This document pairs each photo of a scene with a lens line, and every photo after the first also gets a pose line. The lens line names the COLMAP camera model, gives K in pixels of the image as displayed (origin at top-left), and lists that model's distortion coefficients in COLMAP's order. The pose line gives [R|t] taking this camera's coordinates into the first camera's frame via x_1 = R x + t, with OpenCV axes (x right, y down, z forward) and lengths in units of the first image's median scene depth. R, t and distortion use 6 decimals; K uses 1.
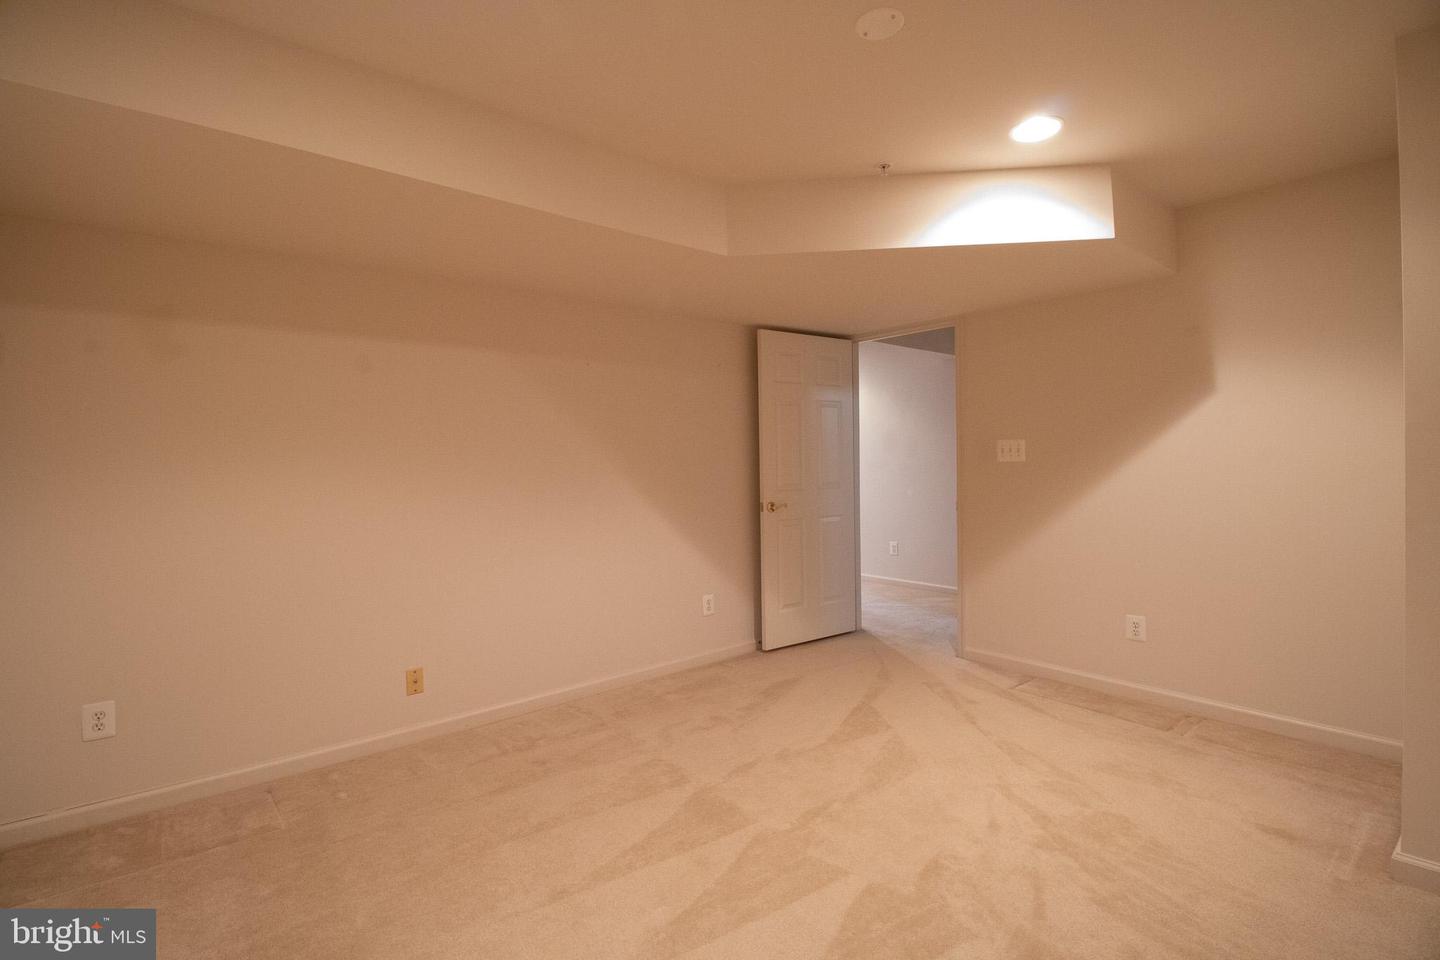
lens RADIAL K [[688.0, 0, 717.8], [0, 688.0, 457.7], [0, 0, 1]] dist [0.014027, -0.016941]
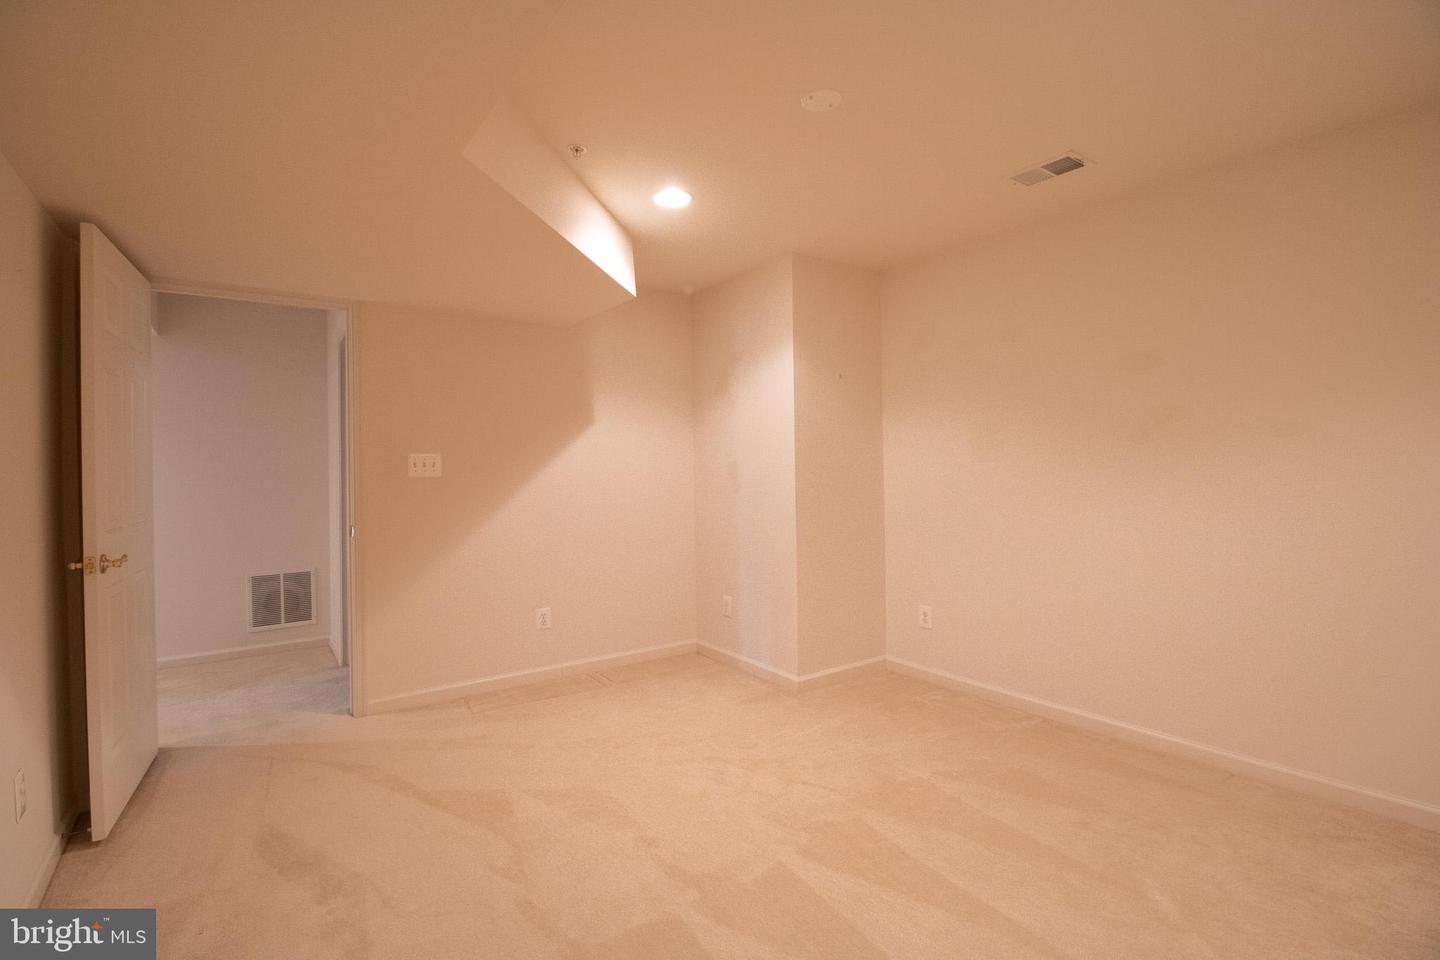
lens RADIAL K [[688.0, 0, 717.8], [0, 688.0, 457.7], [0, 0, 1]] dist [0.014027, -0.016941]
pose [[0.047555, 0.026027, 0.998529, -0.513282], [0.000251, 0.999660, -0.026068, 0.004462], [-0.998869, 0.001491, 0.047532, 0.603310]]
